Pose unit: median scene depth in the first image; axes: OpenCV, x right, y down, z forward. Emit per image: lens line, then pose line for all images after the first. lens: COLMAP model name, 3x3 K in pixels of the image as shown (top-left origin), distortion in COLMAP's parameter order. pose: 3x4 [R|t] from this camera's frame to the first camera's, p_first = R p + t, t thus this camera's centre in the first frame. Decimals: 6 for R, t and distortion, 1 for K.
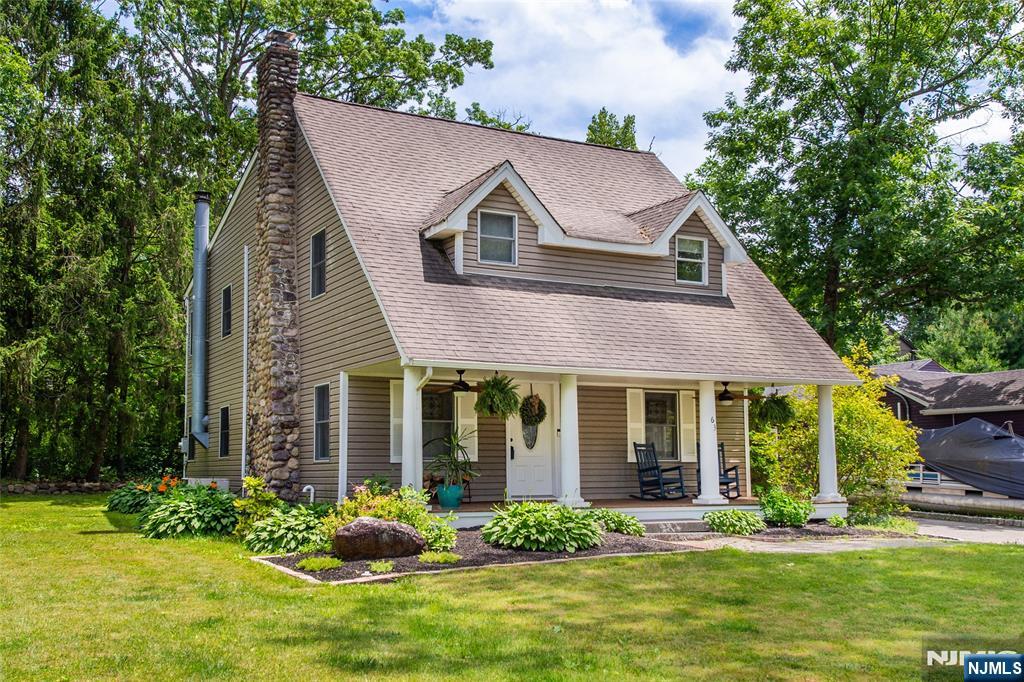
lens RADIAL K [[1001.0, 0, 461.0], [0, 1001.0, 337.1], [0, 0, 1]] dist [0.001821, -0.001235]
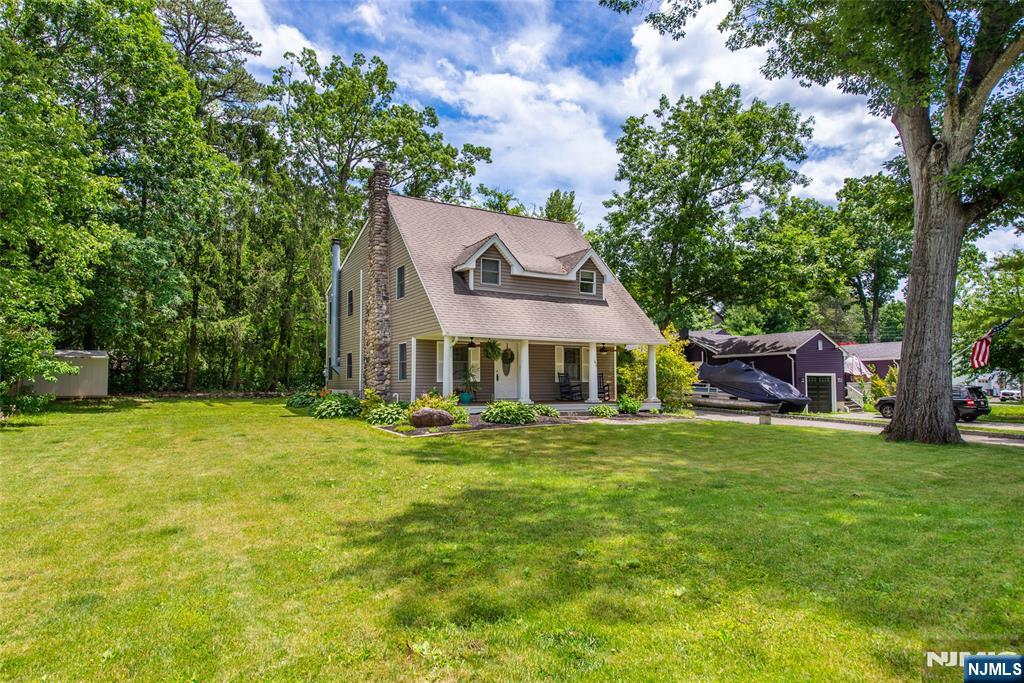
lens RADIAL K [[618.5, 0, 512.0], [0, 618.5, 341.5], [0, 0, 1]] dist [-0.001206, -0.000048]
pose [[0.998082, 0.007748, 0.061420, 0.003681], [-0.011372, 0.998200, 0.058877, -0.029725], [-0.060854, -0.059463, 0.996374, -0.233664]]
